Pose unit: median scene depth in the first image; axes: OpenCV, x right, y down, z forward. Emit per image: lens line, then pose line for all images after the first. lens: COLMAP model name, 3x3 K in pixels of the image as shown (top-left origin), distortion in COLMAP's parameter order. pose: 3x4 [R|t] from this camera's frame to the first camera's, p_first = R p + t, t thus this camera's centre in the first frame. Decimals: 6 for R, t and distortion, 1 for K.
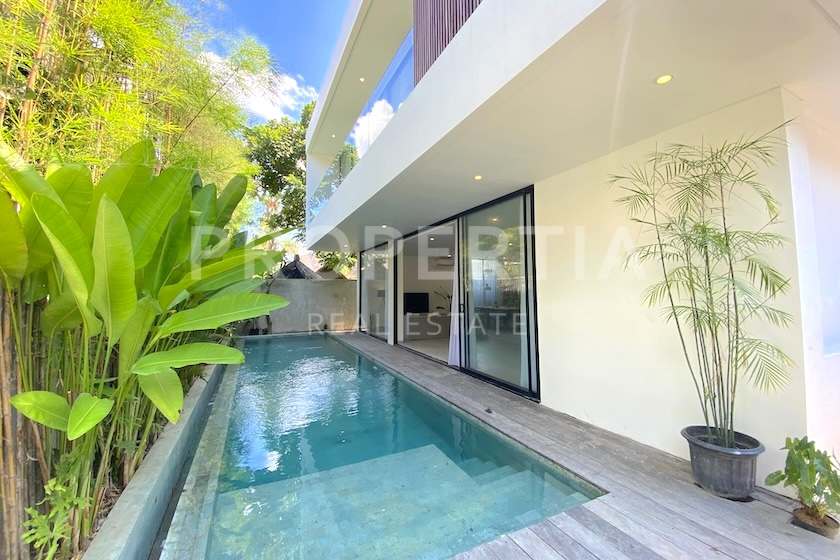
lens RADIAL K [[358.0, 0, 420.0], [0, 358.0, 280.0], [0, 0, 1]] dist [0.001577, -0.008636]
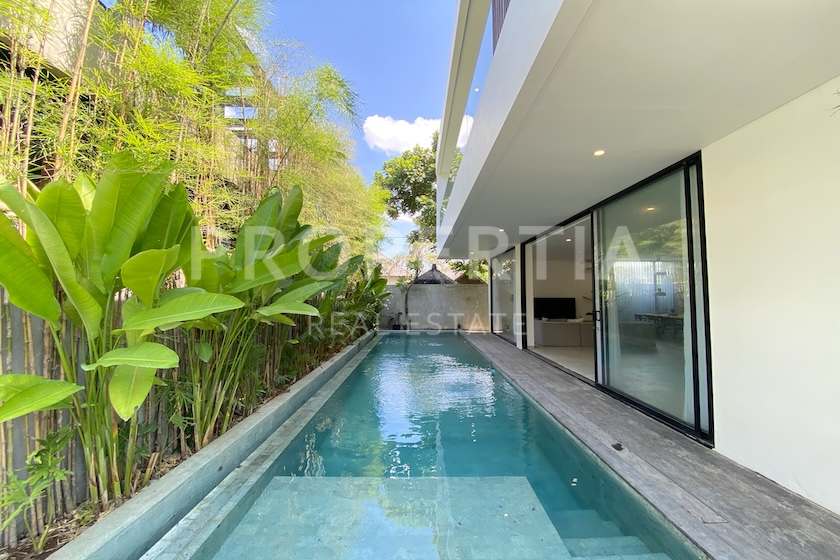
lens RADIAL K [[307.3, 0, 385.2], [0, 307.3, 284.0], [0, 0, 1]] dist [-0.021192, -0.000536]
pose [[0.854840, -0.011319, -0.518768, 0.055811], [0.008387, 0.999933, -0.007997, 0.002809], [0.518824, 0.002485, 0.854878, 0.087594]]
